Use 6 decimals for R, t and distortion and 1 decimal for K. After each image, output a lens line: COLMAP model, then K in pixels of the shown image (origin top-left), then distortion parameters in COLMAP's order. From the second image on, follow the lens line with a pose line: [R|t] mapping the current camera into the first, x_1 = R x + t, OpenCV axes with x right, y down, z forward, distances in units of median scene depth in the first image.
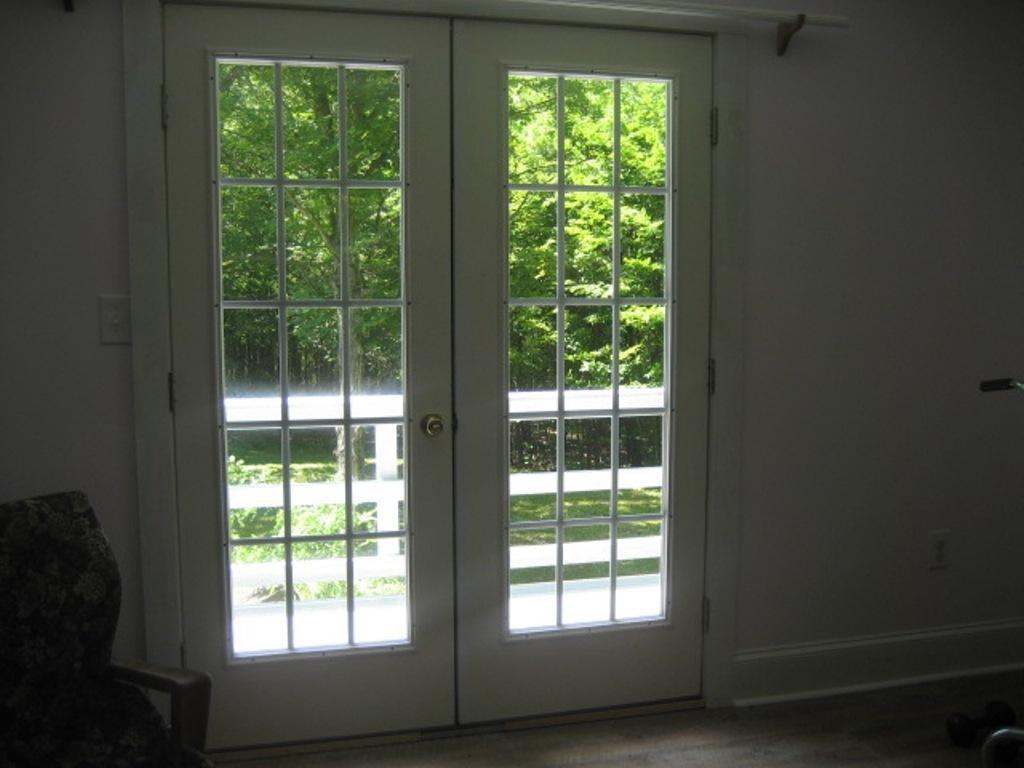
lens RADIAL K [[1052.4, 0, 509.6], [0, 1052.4, 387.4], [0, 0, 1]] dist [-0.085150, 0.000000]
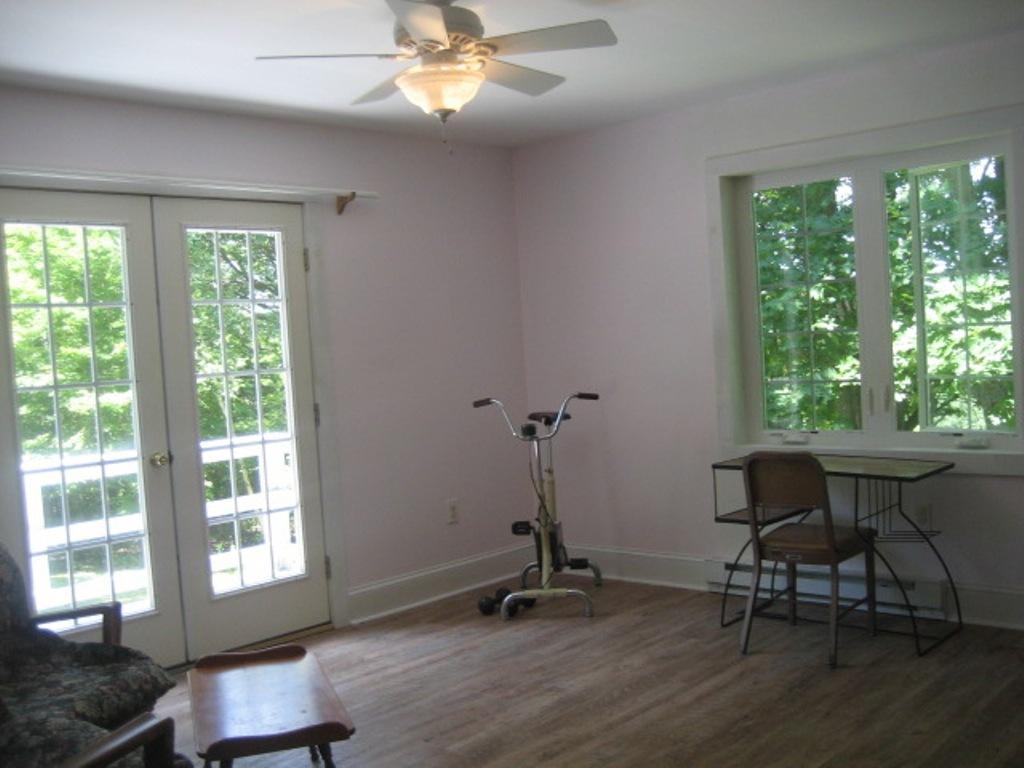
lens RADIAL K [[1052.4, 0, 512.8], [0, 1052.4, 384.7], [0, 0, 1]] dist [-0.085150, 0.000000]
pose [[0.847048, -0.072082, 0.526606, -0.398256], [0.112563, 0.992617, -0.045188, 0.050359], [-0.519461, 0.097553, 0.848907, -0.516611]]
